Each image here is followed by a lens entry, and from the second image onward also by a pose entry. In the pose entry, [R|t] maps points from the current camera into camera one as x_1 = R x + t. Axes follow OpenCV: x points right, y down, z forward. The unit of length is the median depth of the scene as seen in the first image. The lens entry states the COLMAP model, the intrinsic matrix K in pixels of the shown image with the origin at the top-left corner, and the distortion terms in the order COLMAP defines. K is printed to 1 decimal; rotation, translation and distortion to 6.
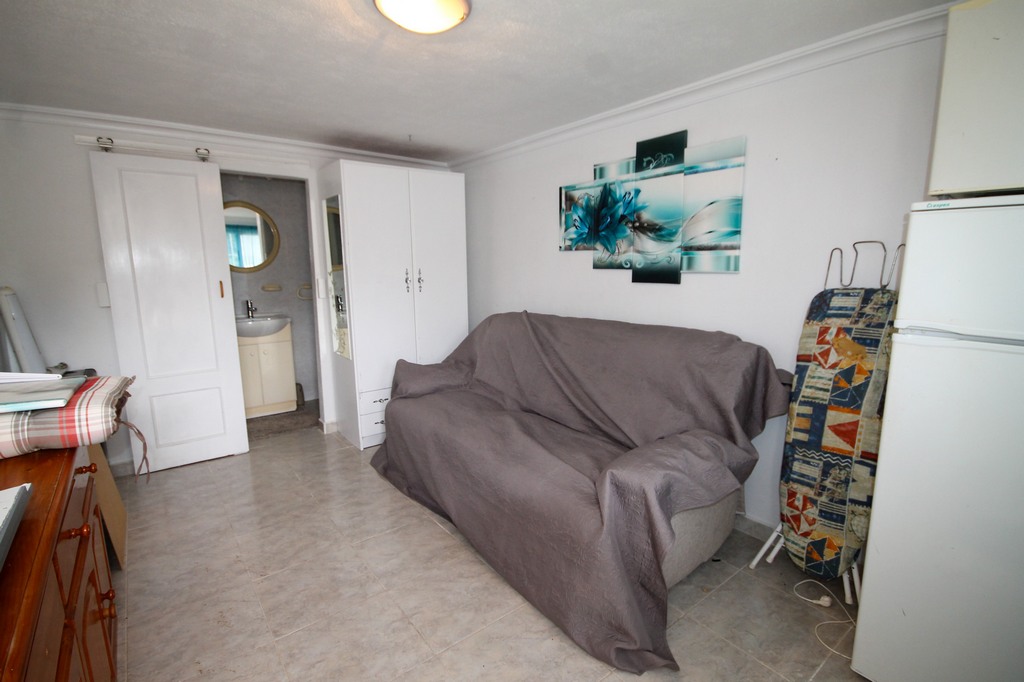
lens RADIAL K [[481.3, 0, 518.9], [0, 481.3, 341.1], [0, 0, 1]] dist [0.003690, -0.006163]
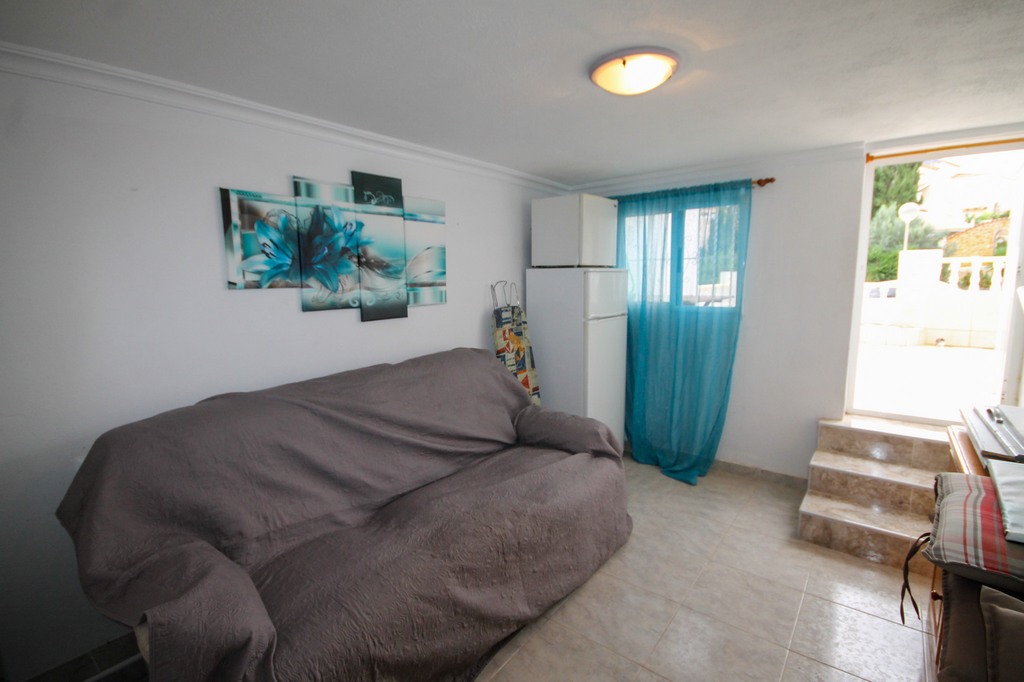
lens RADIAL K [[481.3, 0, 519.2], [0, 481.3, 343.1], [0, 0, 1]] dist [0.003690, -0.006163]
pose [[-0.241357, -0.129945, 0.961697, -0.730174], [0.172024, 0.969571, 0.174182, -0.193571], [-0.955068, 0.207475, -0.211659, 0.928990]]
